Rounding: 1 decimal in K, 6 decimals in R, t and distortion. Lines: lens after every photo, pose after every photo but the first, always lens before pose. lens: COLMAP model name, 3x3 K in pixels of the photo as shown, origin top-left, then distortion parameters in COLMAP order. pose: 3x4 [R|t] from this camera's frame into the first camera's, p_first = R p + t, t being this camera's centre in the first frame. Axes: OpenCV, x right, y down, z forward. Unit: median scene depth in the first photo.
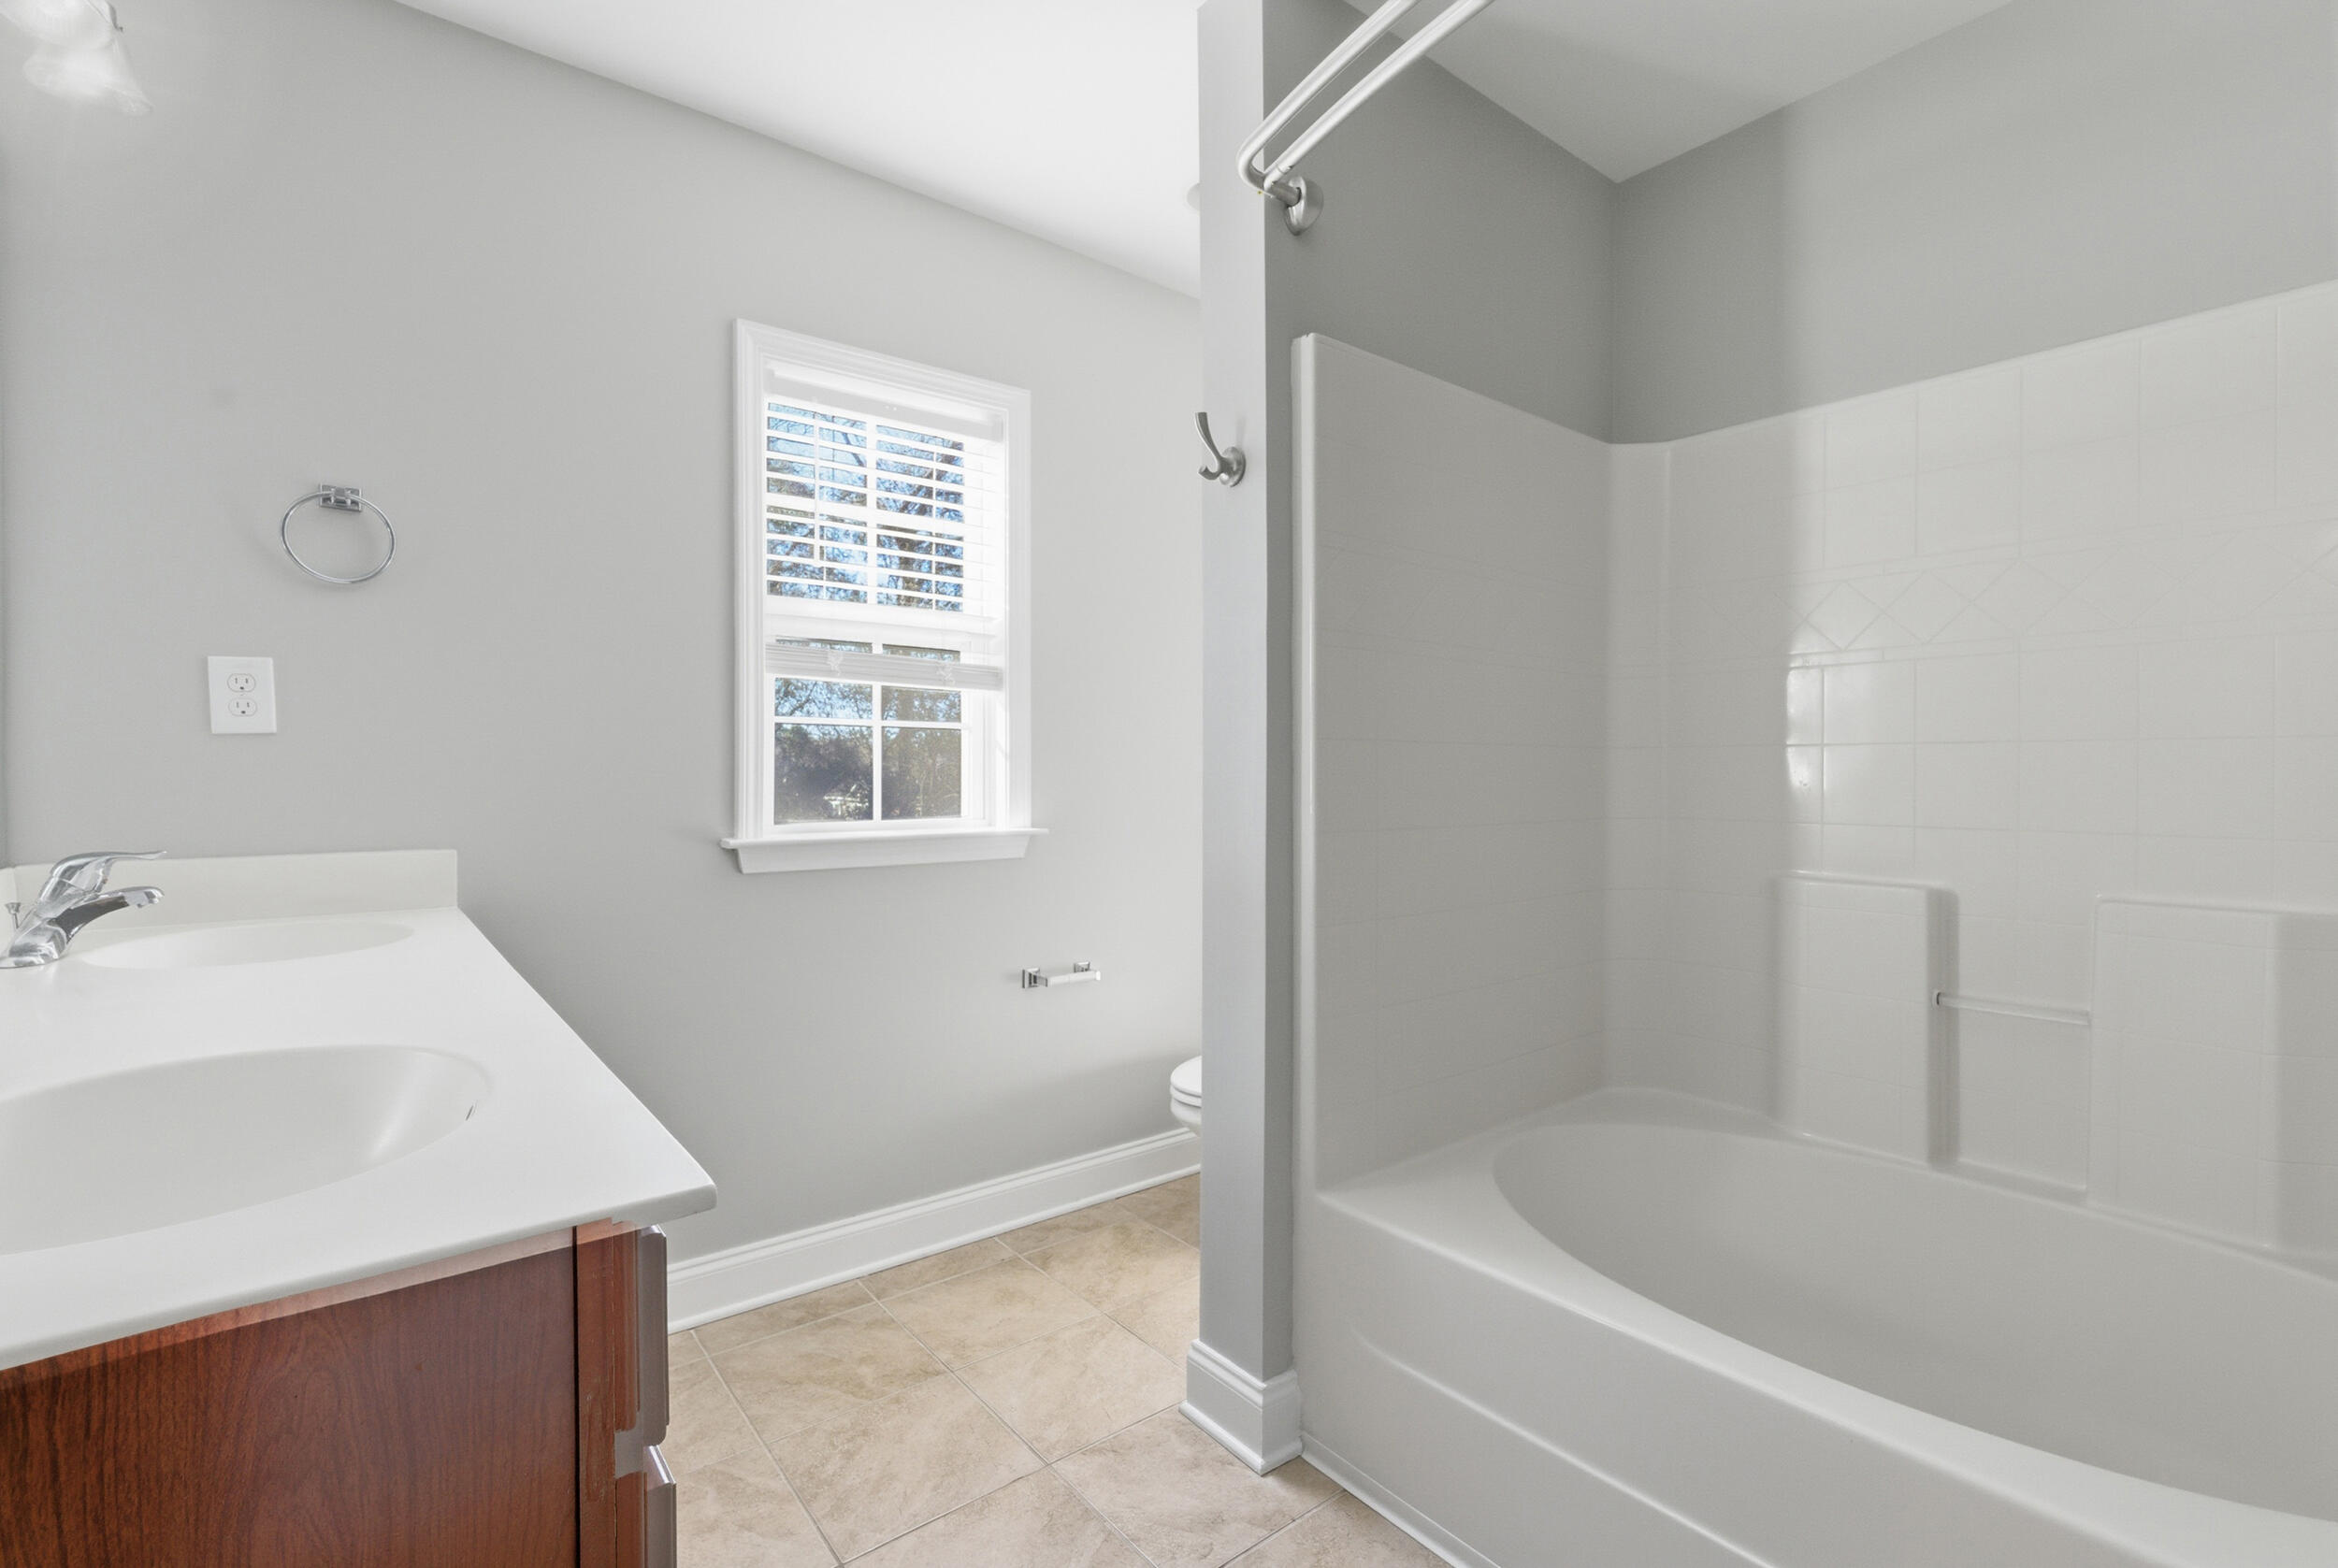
lens RADIAL K [[1048.3, 0, 1184.4], [0, 1048.3, 785.7], [0, 0, 1]] dist [-0.009126, 0.002414]
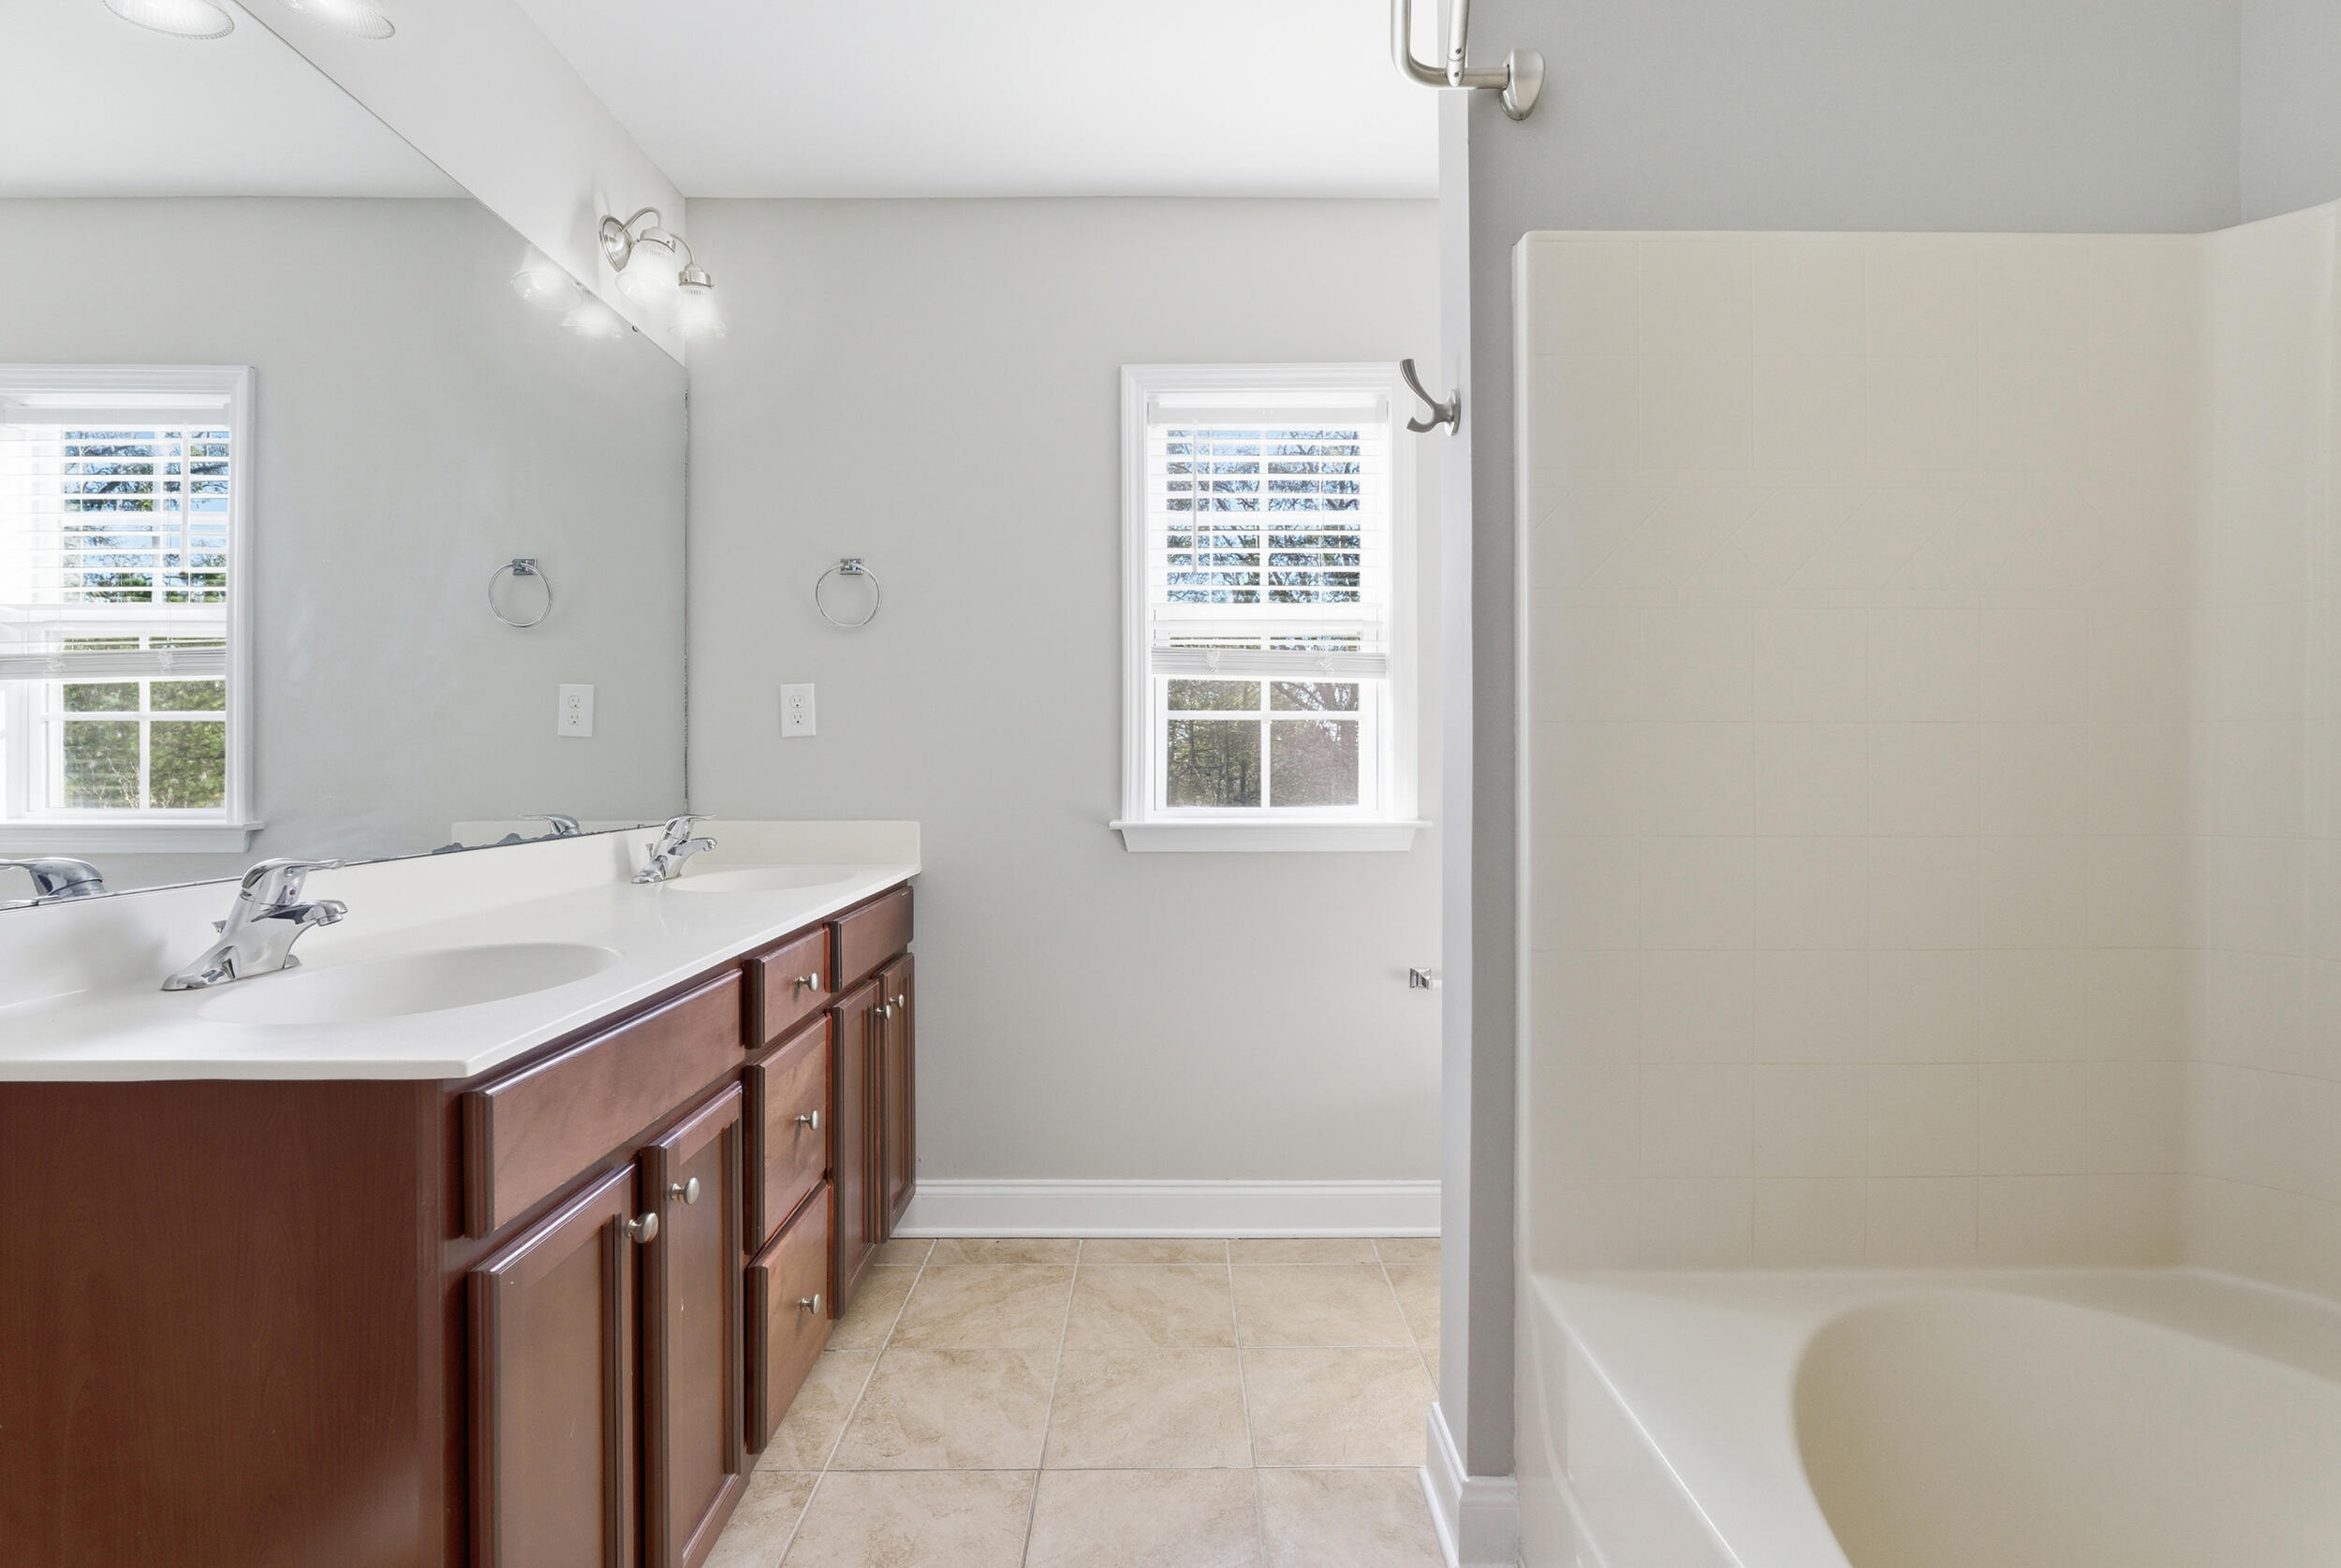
lens RADIAL K [[1049.6, 0, 1180.8], [0, 1049.6, 771.1], [0, 0, 1]] dist [-0.009126, 0.002414]
pose [[0.783700, 0.004432, -0.621124, 0.334361], [-0.007182, 0.999972, -0.001927, -0.001656], [0.621098, 0.005971, 0.783710, 0.143948]]
